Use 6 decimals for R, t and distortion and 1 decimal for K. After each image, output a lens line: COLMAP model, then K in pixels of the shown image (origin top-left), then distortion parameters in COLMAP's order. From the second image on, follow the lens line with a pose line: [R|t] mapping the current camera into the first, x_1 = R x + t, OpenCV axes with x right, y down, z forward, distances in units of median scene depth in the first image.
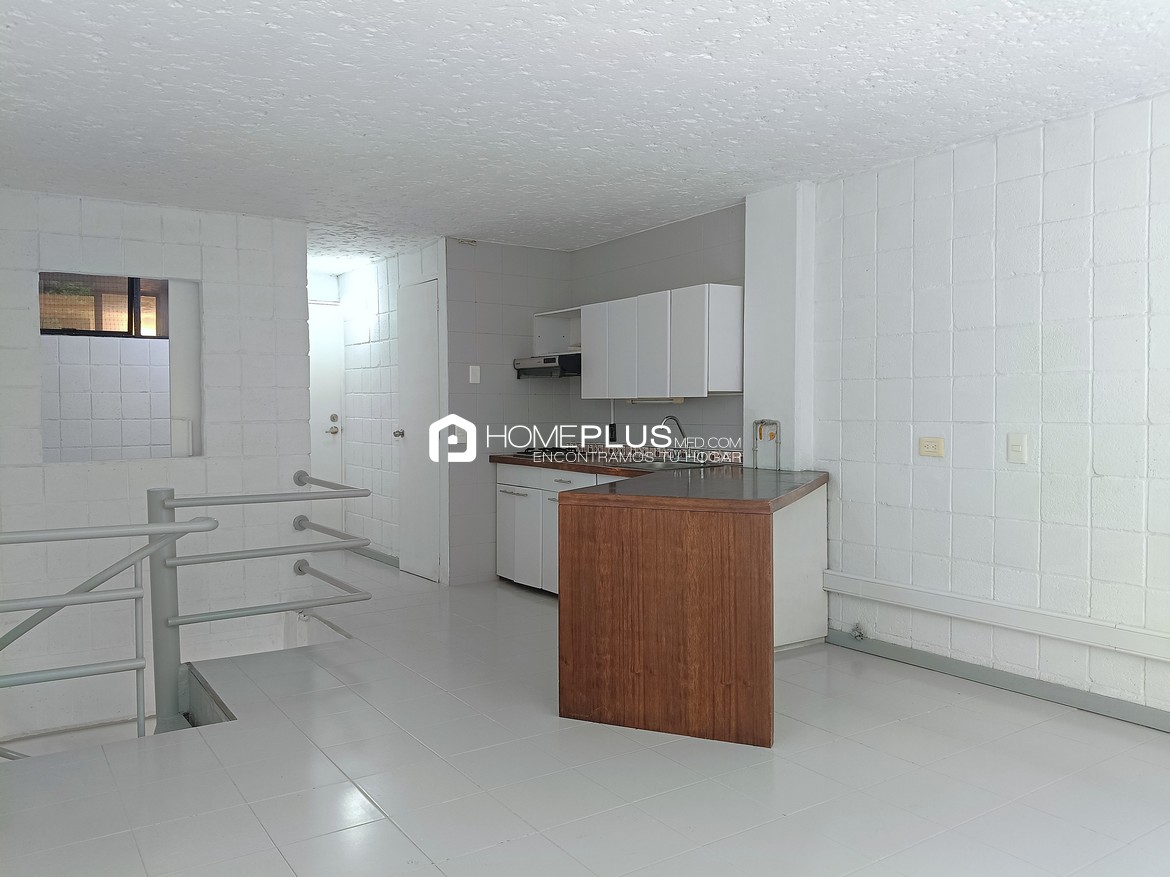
lens RADIAL K [[896.4, 0, 585.0], [0, 896.4, 438.5], [0, 0, 1]] dist [0.001010, 0.000364]
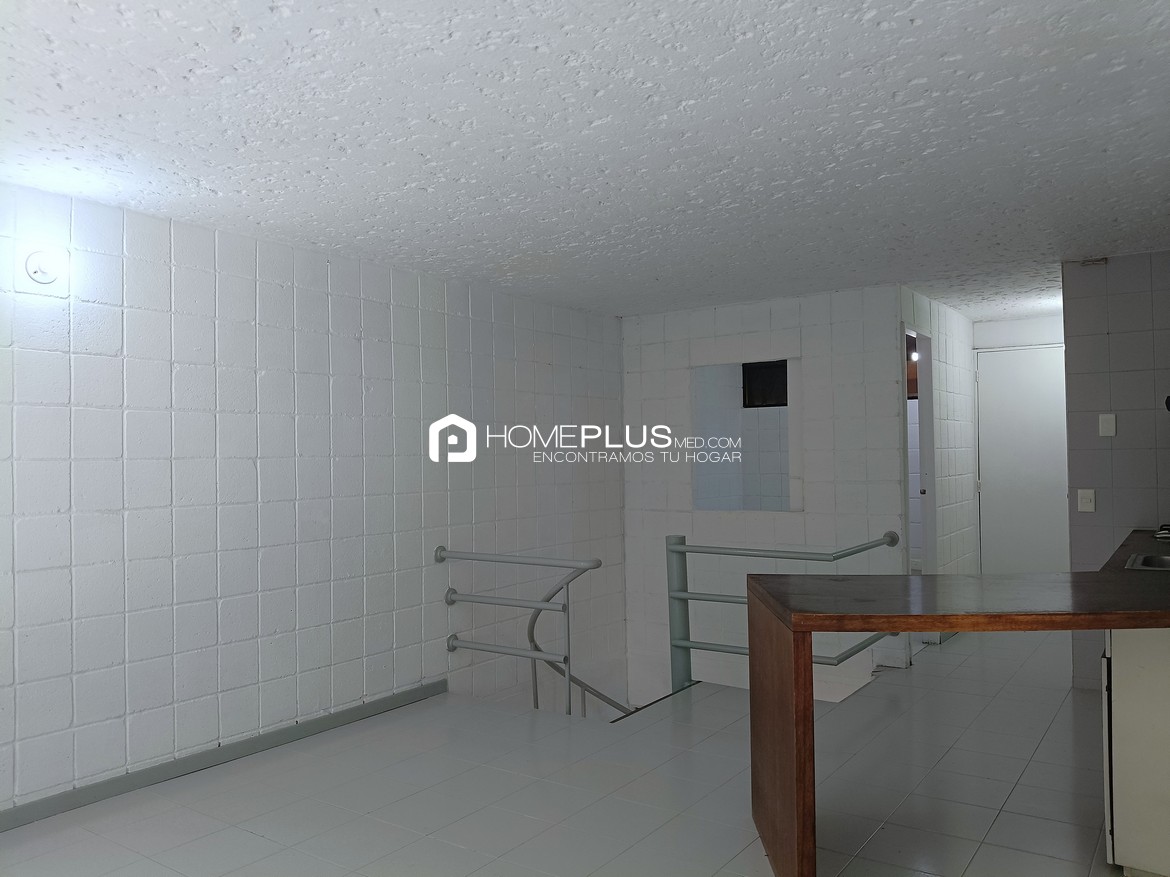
lens RADIAL K [[896.4, 0, 585.0], [0, 896.4, 438.5], [0, 0, 1]] dist [0.001010, 0.000364]
pose [[0.365581, -0.023288, -0.930488, 0.530223], [-0.015354, 0.999400, -0.031045, -0.032654], [0.930653, 0.025637, 0.365004, 0.329894]]
